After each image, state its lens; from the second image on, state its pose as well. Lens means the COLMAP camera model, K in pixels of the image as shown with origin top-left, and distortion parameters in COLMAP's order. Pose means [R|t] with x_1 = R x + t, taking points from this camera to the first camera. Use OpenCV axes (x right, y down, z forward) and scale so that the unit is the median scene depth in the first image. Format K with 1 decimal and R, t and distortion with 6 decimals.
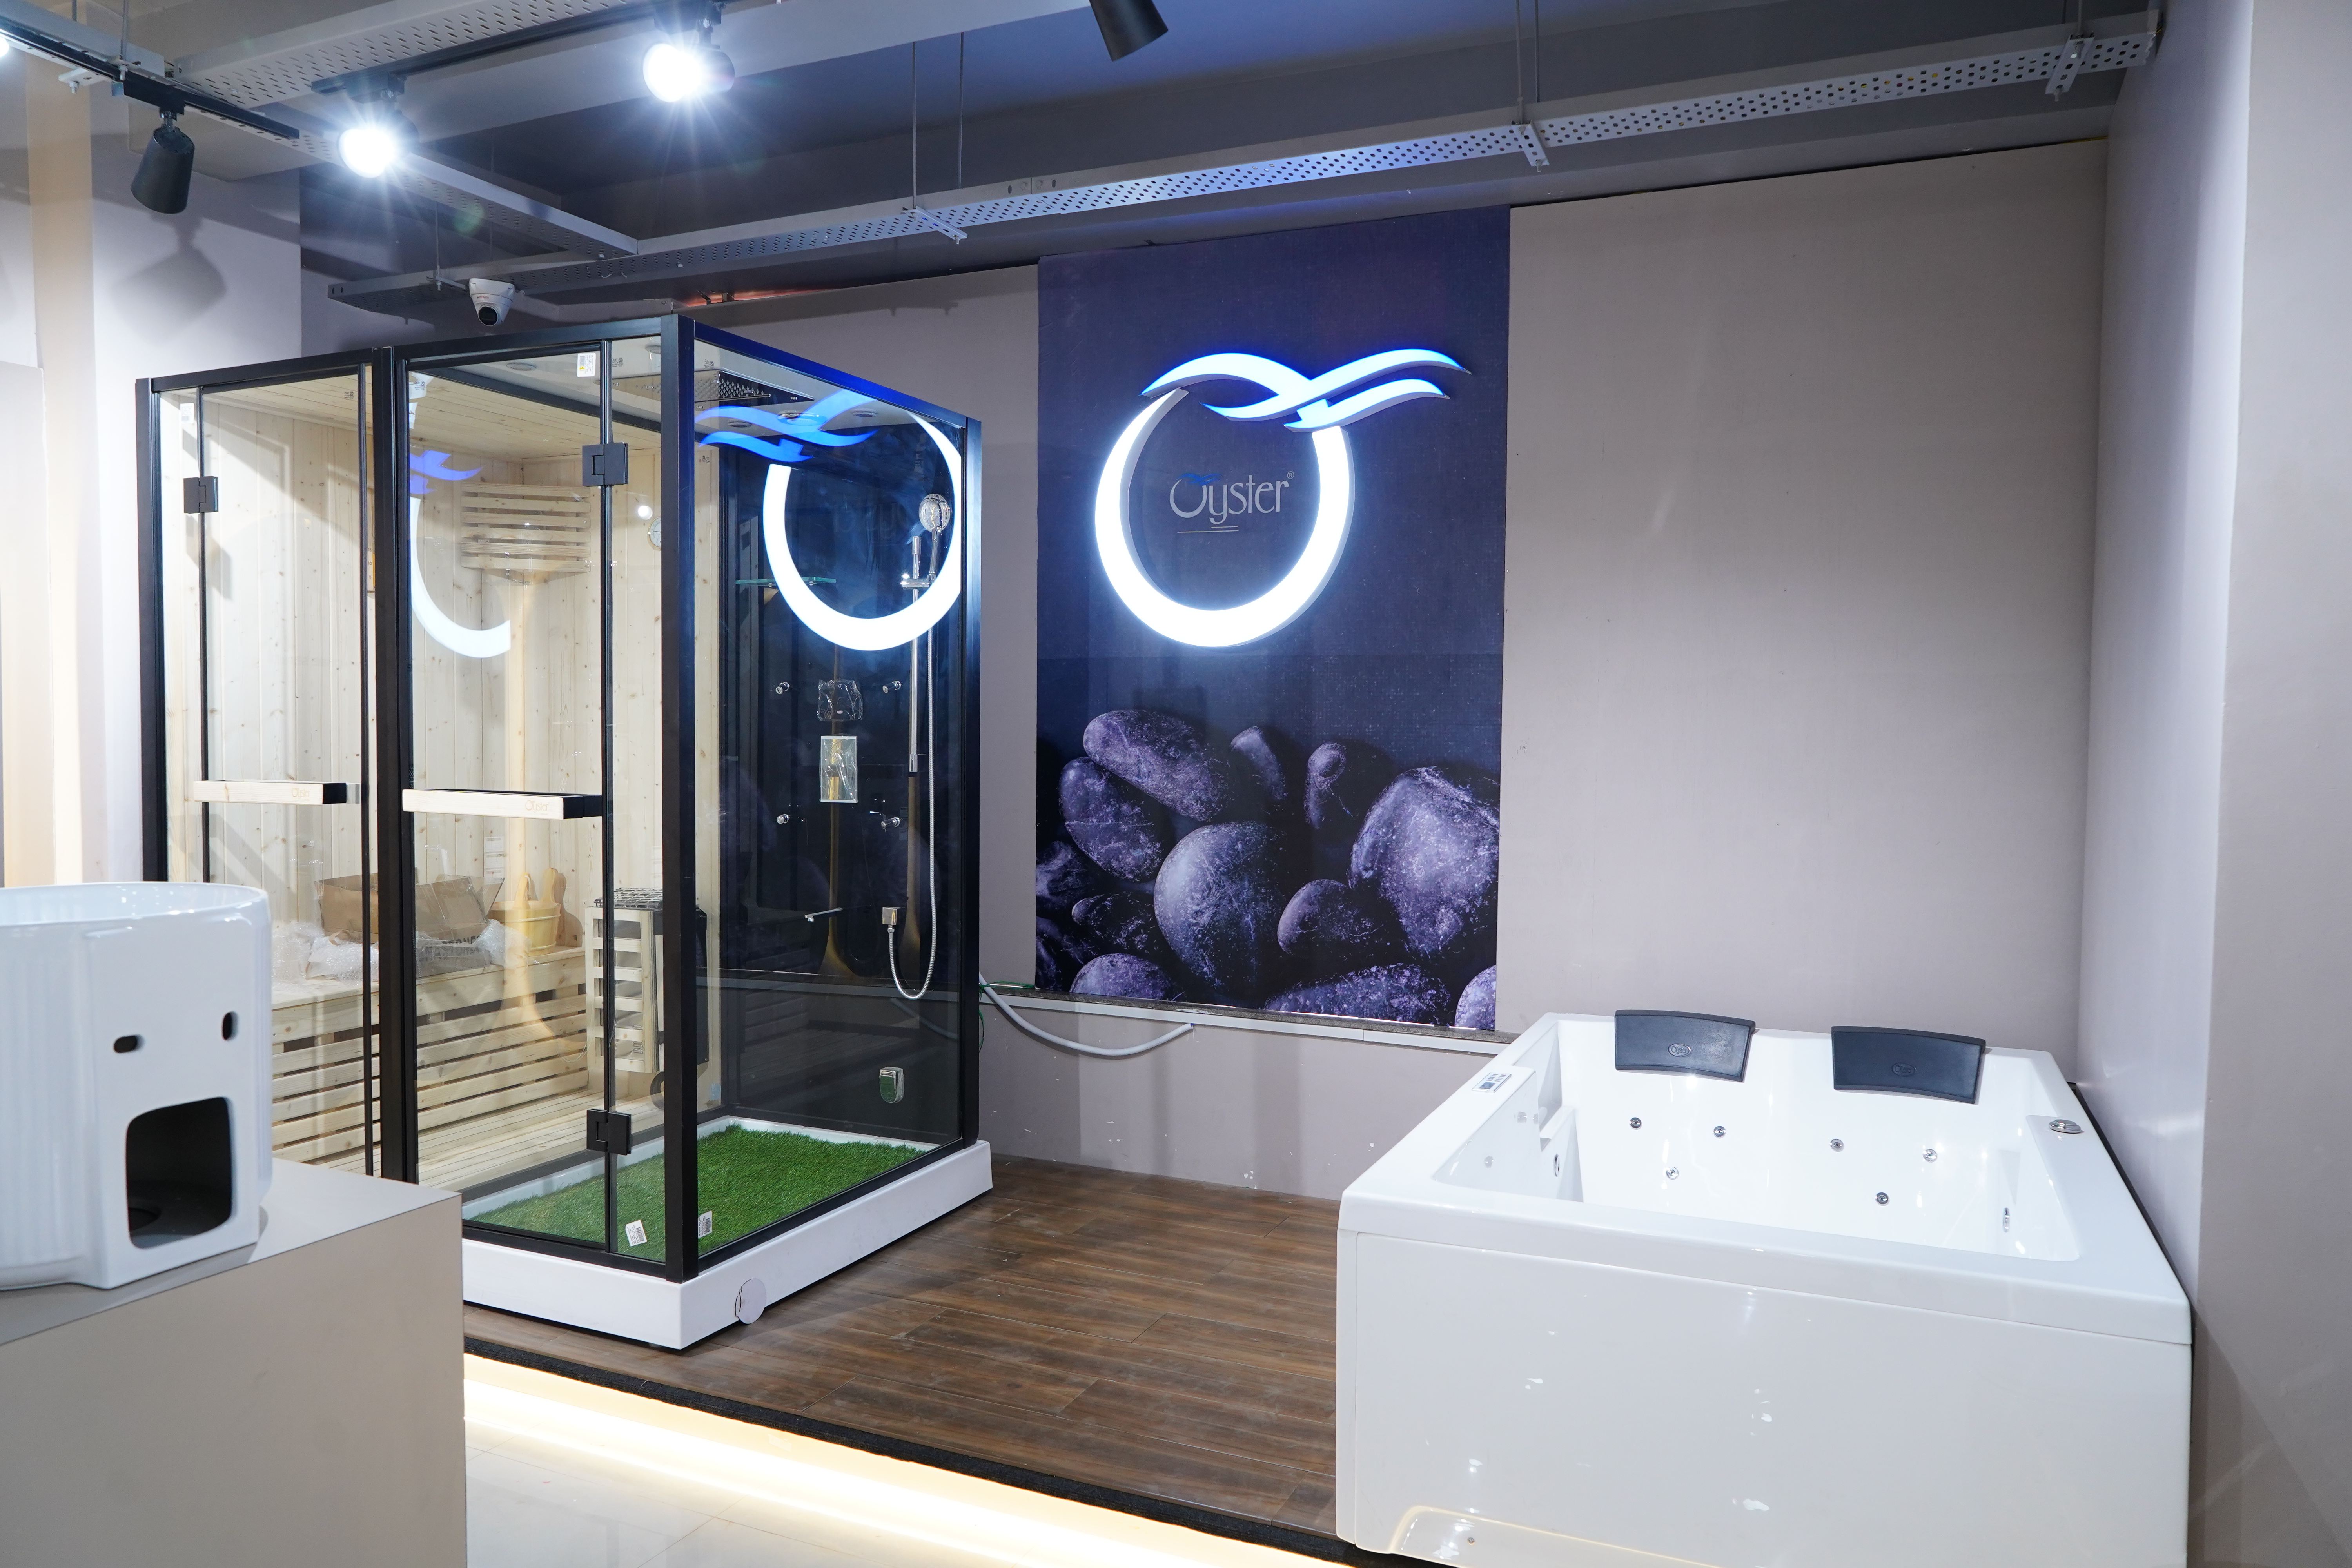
lens RADIAL K [[1582.4, 0, 1176.0], [0, 1582.4, 784.0], [0, 0, 1]] dist [-0.011985, 0.002249]
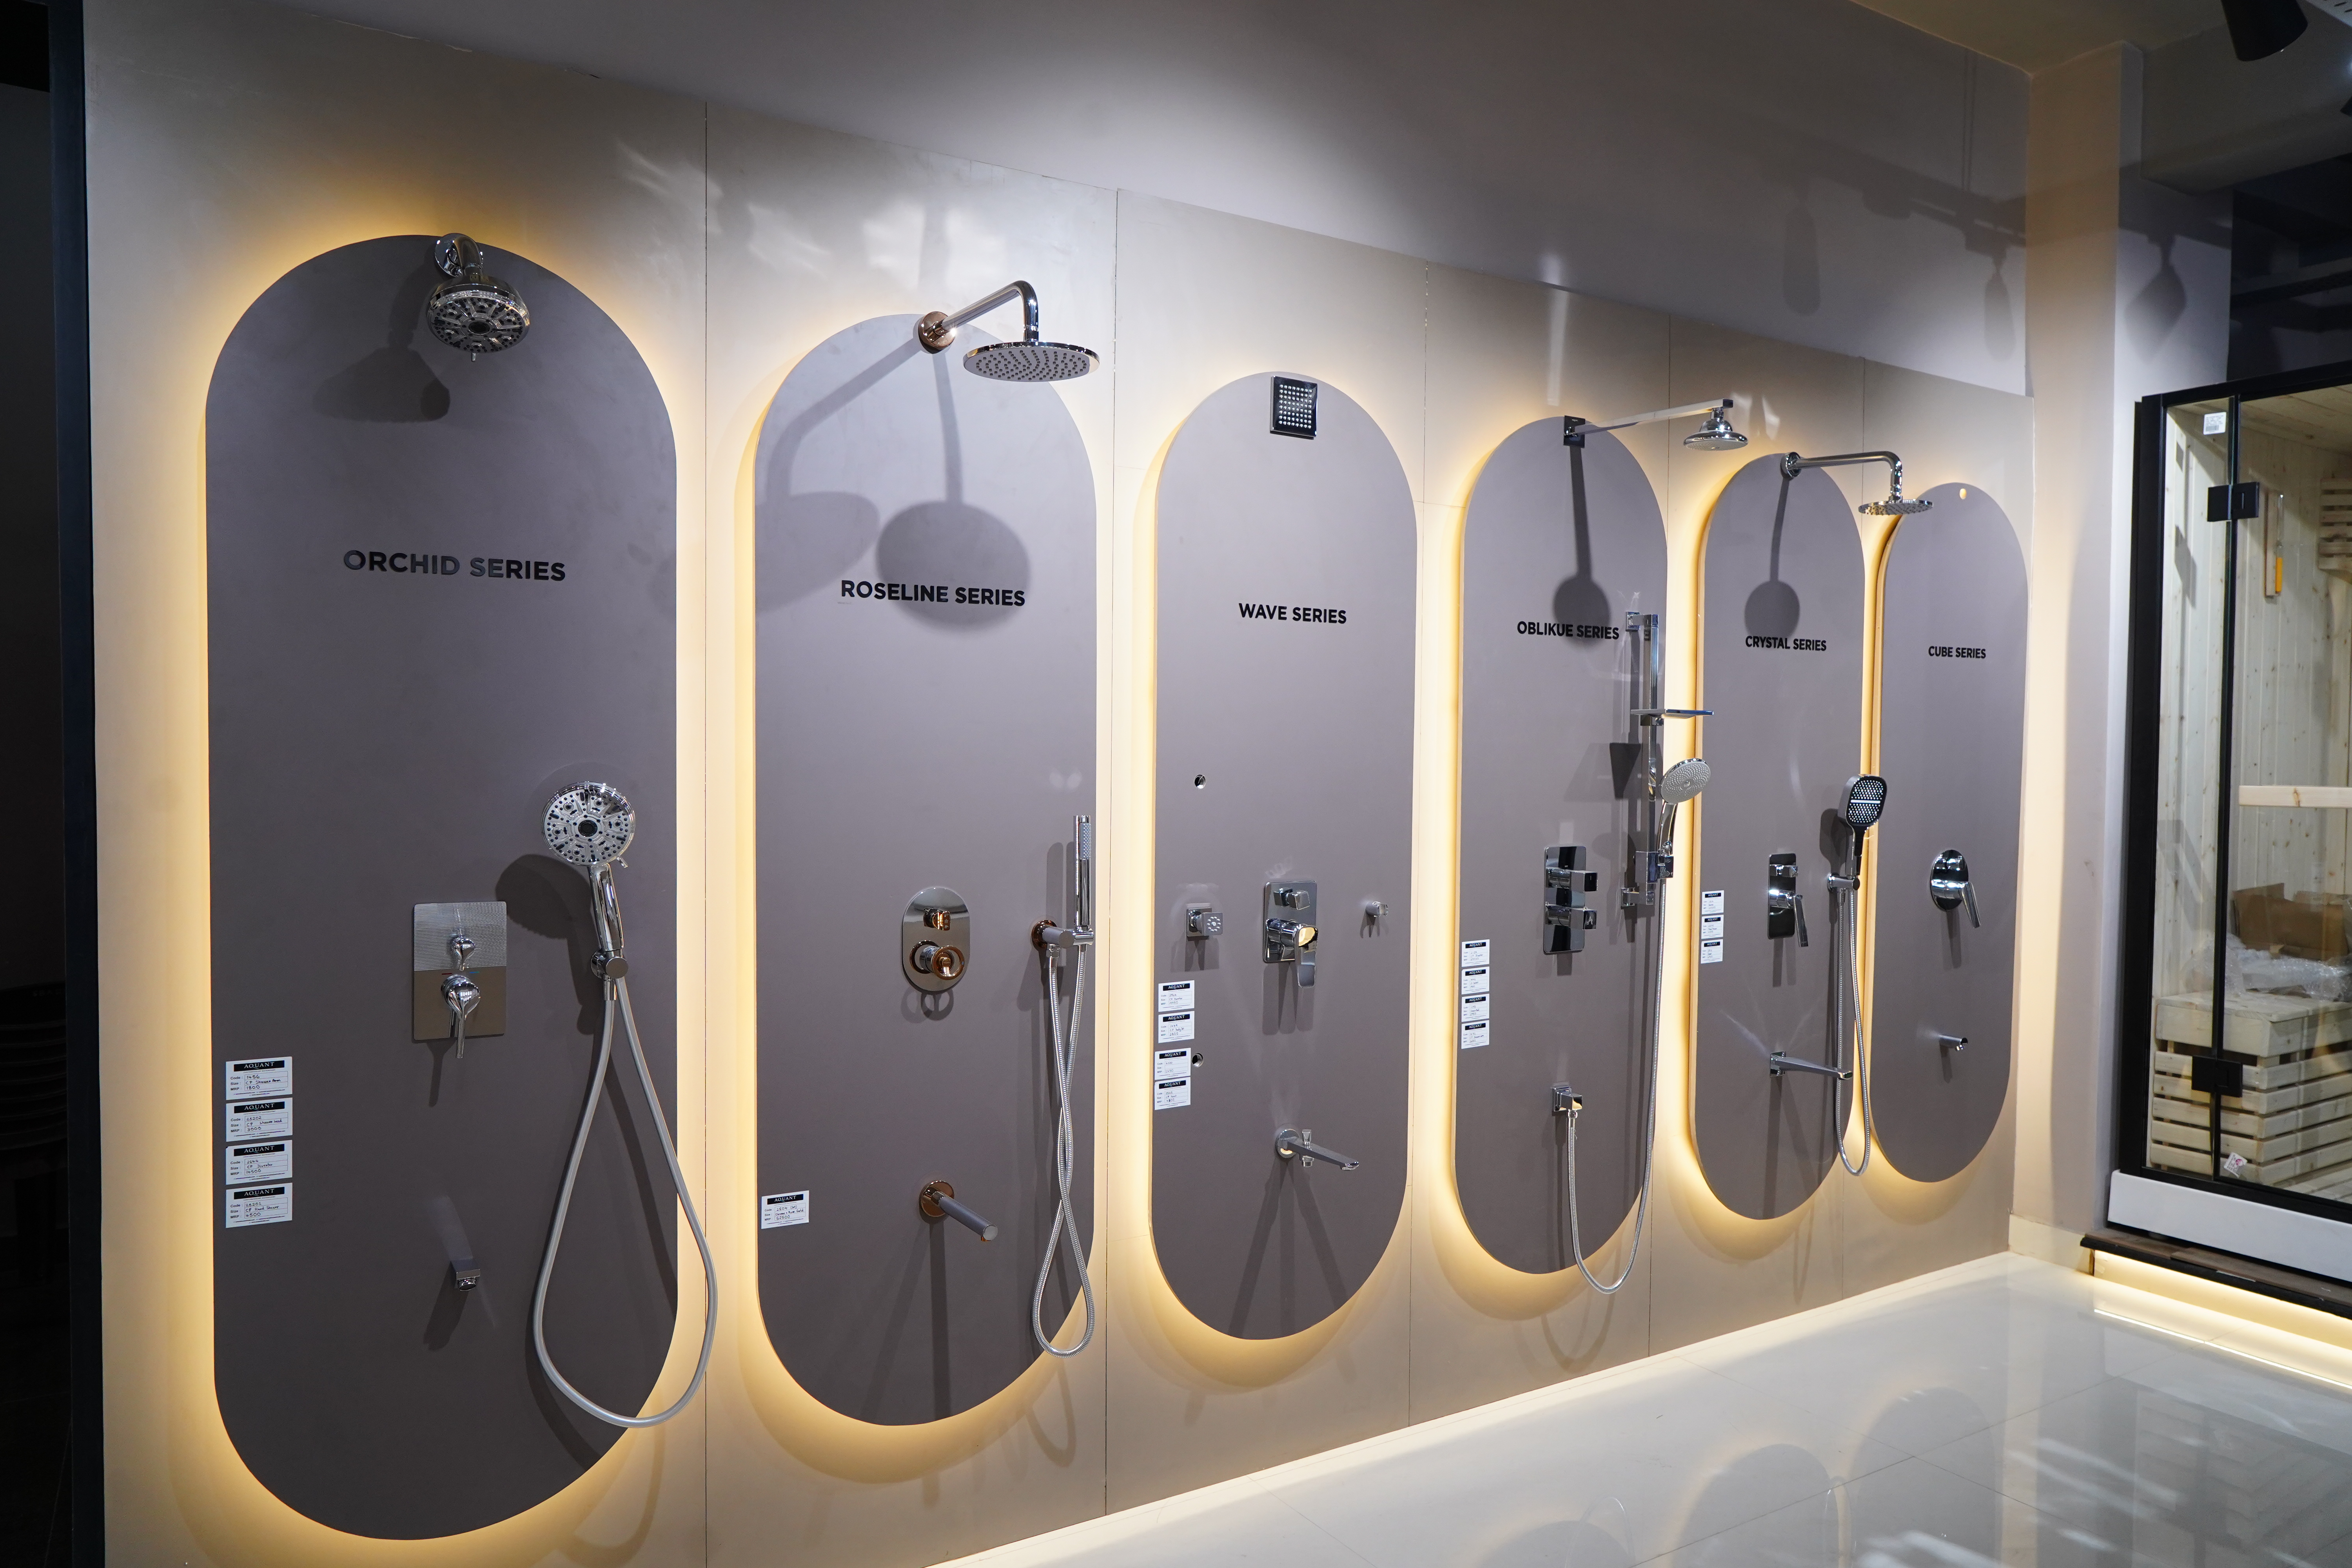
lens RADIAL K [[1582.4, 0, 1176.0], [0, 1582.4, 784.0], [0, 0, 1]] dist [-0.011985, 0.002249]
pose [[0.844947, 0.018439, -0.534531, -0.634811], [-0.026333, 0.999628, -0.007142, 0.020394], [0.534201, 0.020110, 0.845118, -0.202025]]
